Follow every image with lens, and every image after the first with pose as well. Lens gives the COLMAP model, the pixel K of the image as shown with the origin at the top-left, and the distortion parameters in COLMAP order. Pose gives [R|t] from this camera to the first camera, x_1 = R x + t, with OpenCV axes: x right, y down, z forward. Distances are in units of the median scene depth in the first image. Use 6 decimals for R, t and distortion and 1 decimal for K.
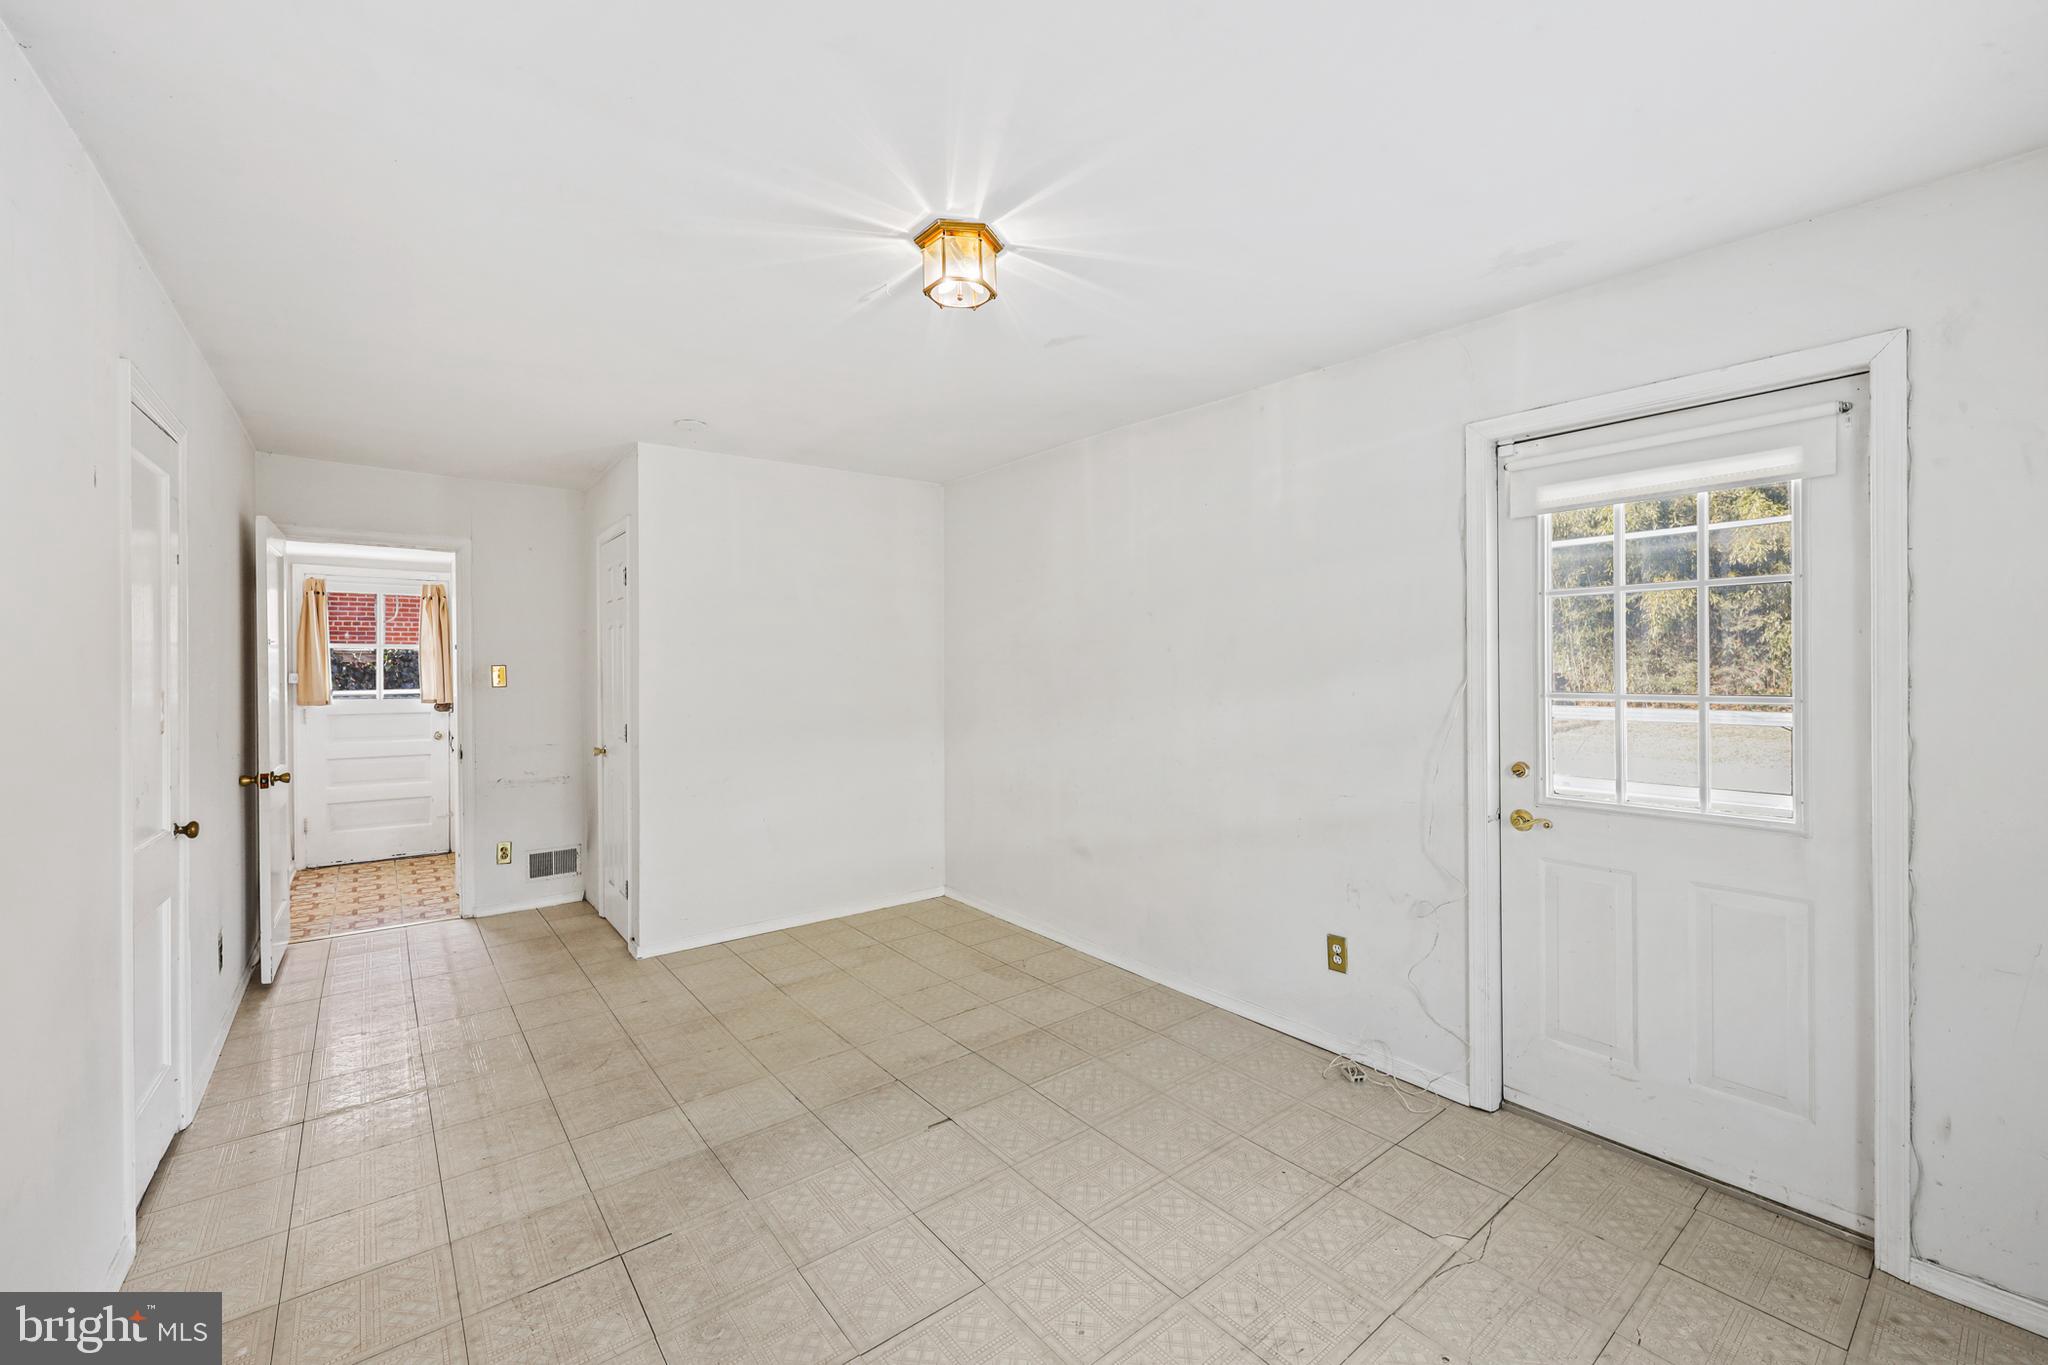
lens RADIAL K [[823.8, 0, 1022.3], [0, 823.8, 671.6], [0, 0, 1]] dist [-0.001004, 0.000094]
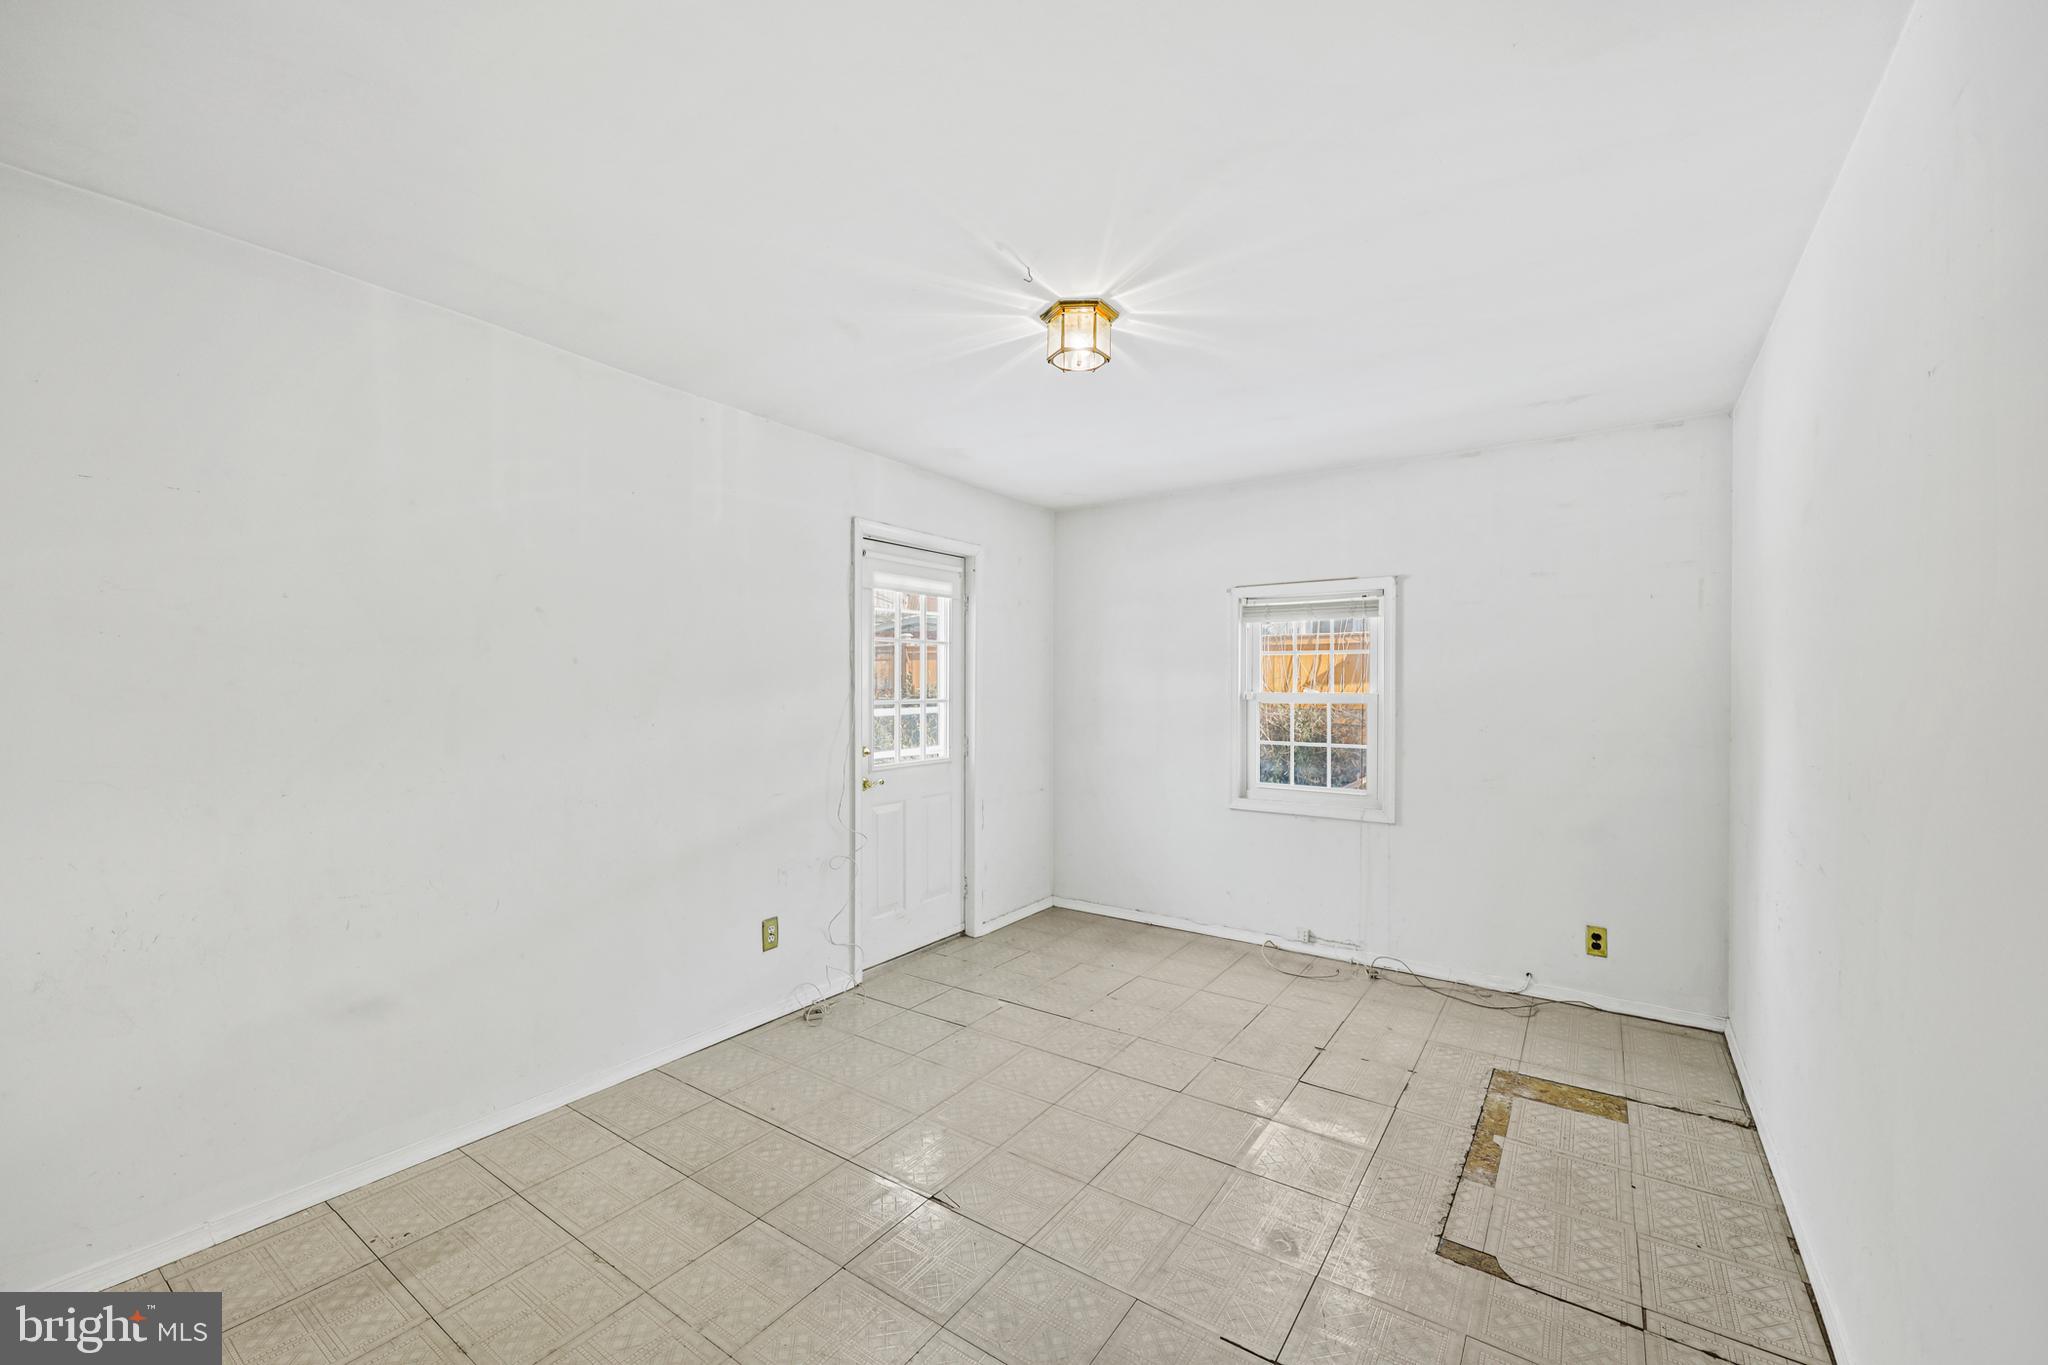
lens RADIAL K [[820.7, 0, 1023.8], [0, 820.7, 678.3], [0, 0, 1]] dist [-0.000238, 0.000041]
pose [[-0.283199, 0.009434, 0.959015, -1.000020], [0.006928, 0.999946, -0.007791, -0.003844], [-0.959036, 0.004437, -0.283248, 1.197862]]
